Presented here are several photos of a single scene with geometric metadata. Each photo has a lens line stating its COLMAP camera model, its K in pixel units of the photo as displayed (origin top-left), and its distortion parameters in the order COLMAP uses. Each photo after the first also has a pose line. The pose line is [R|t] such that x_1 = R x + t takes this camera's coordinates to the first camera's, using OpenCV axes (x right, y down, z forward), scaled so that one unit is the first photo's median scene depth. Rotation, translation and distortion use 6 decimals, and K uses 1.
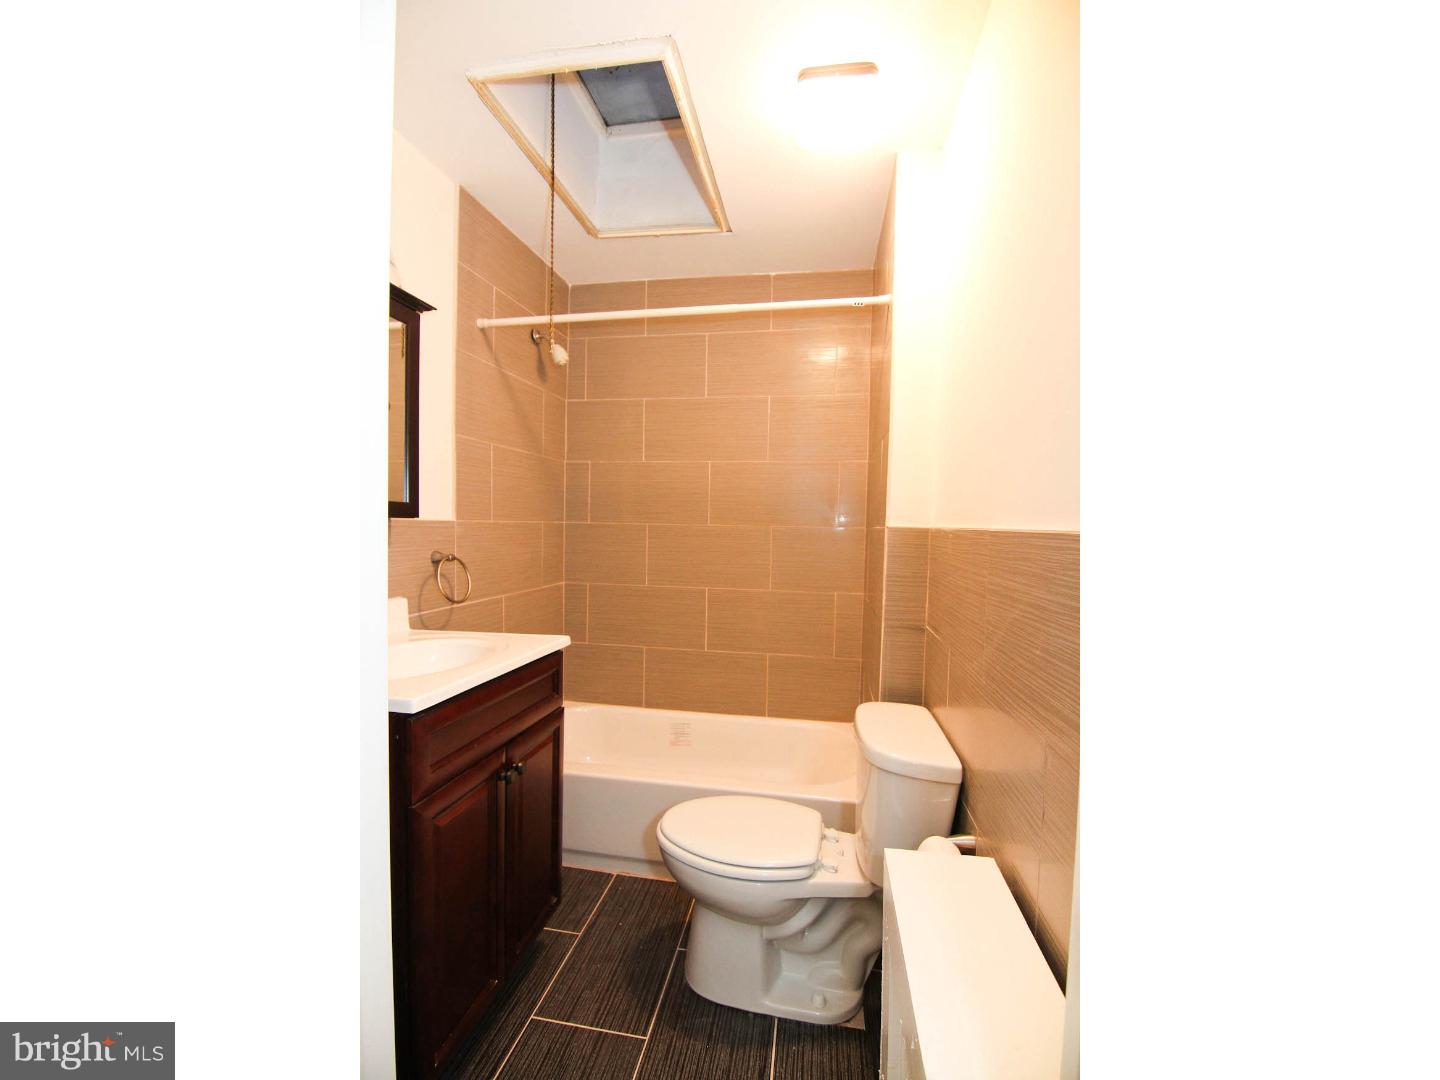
lens RADIAL K [[735.5, 0, 725.4], [0, 735.5, 534.6], [0, 0, 1]] dist [-0.002358, -0.015178]
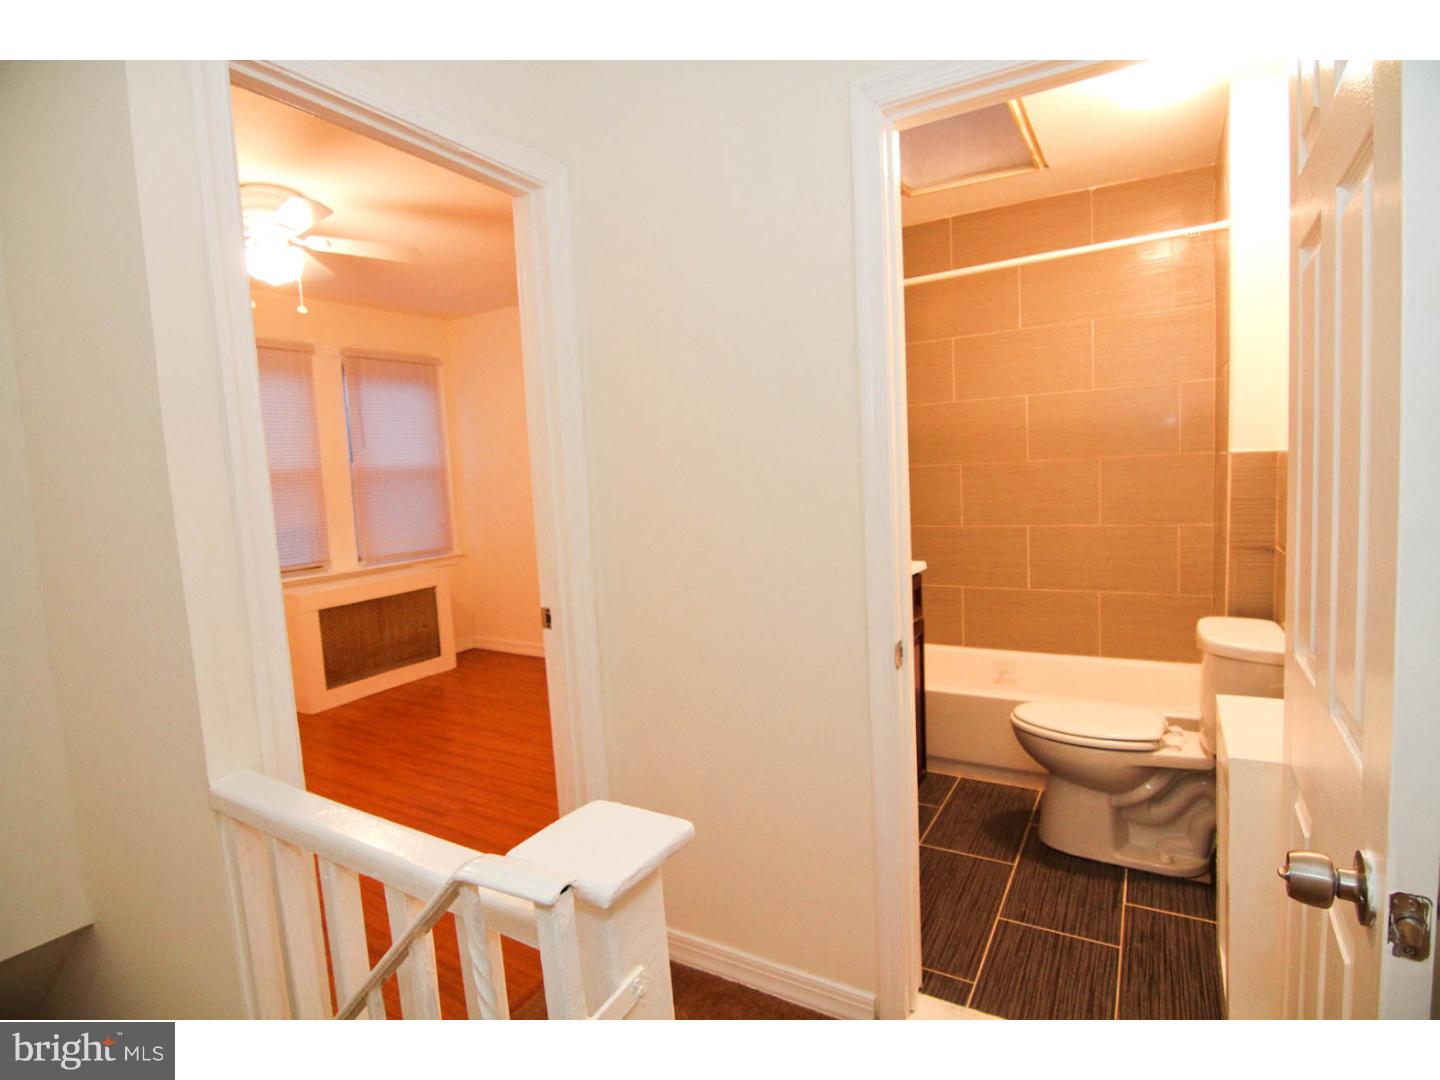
lens RADIAL K [[735.5, 0, 725.4], [0, 735.5, 534.6], [0, 0, 1]] dist [-0.002358, -0.015178]
pose [[0.916698, -0.036122, -0.397944, -0.031822], [0.066135, 0.995886, 0.061949, -0.007554], [0.394069, -0.083107, 0.915316, -0.278624]]
